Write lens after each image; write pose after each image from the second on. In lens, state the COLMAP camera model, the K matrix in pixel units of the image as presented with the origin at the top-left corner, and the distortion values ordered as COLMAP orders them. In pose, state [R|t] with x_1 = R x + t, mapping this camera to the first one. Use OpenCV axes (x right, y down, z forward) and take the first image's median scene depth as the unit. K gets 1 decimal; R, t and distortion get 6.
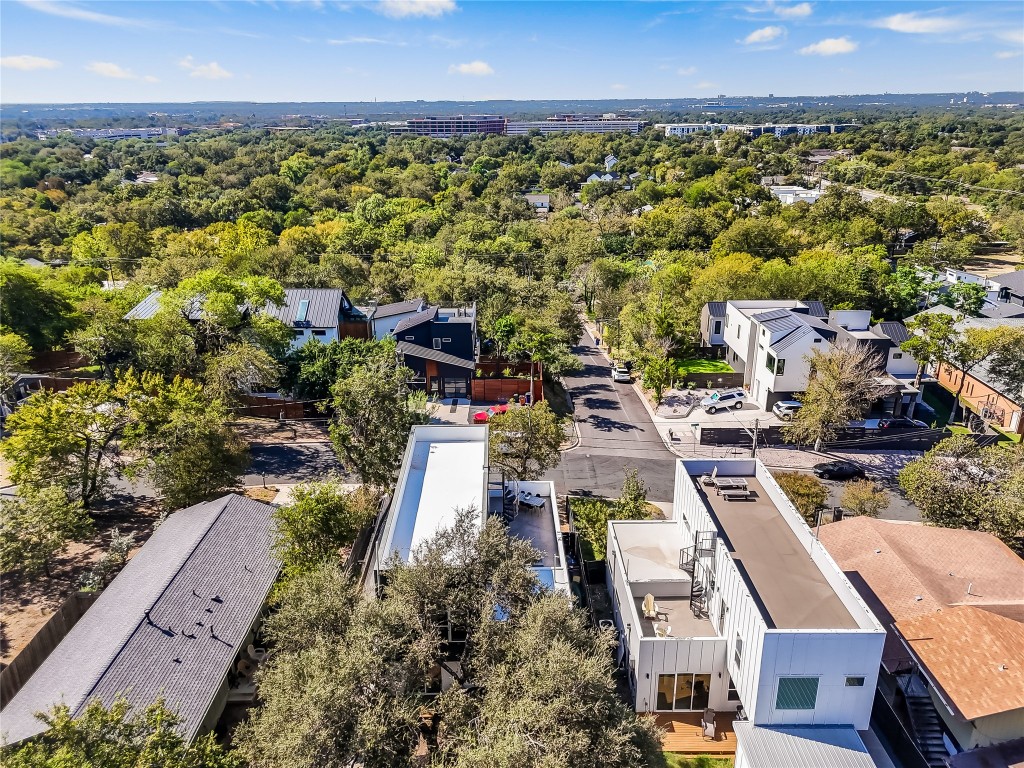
lens RADIAL K [[755.9, 0, 508.8], [0, 755.9, 382.2], [0, 0, 1]] dist [0.025713, -0.008437]
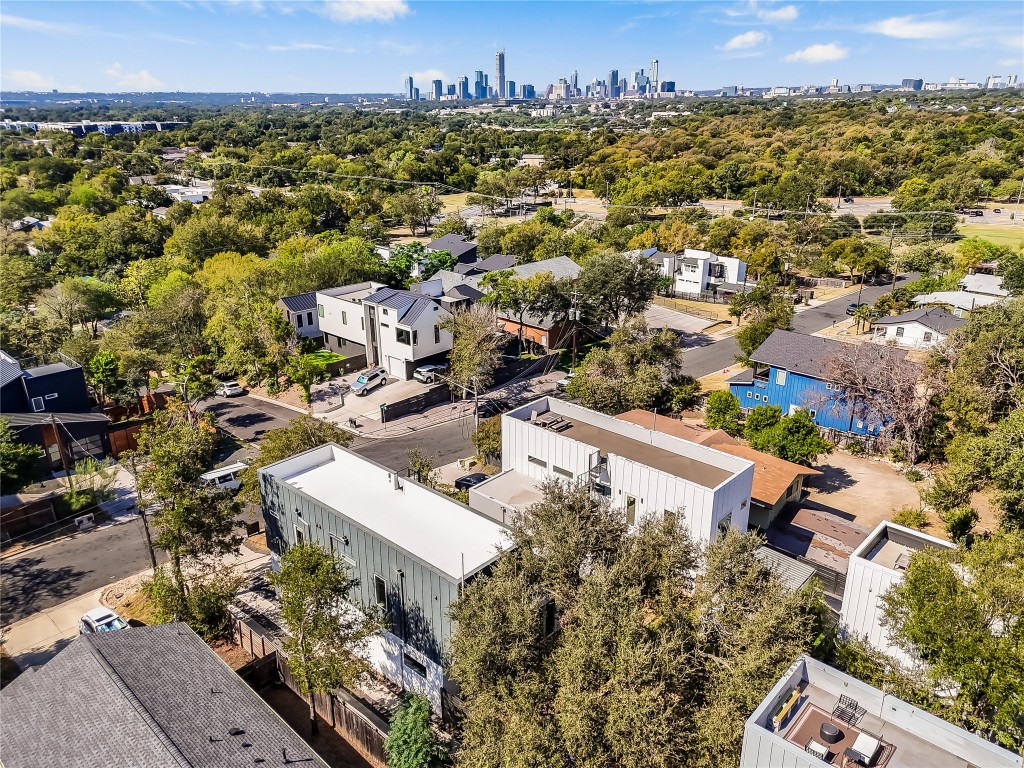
lens RADIAL K [[755.9, 0, 510.9], [0, 755.9, 383.0], [0, 0, 1]] dist [0.025713, -0.008437]
pose [[0.680466, -0.250365, 0.688682, -0.300911], [0.248070, 0.963036, 0.104993, -0.034134], [-0.689512, 0.099397, 0.717421, 0.101911]]
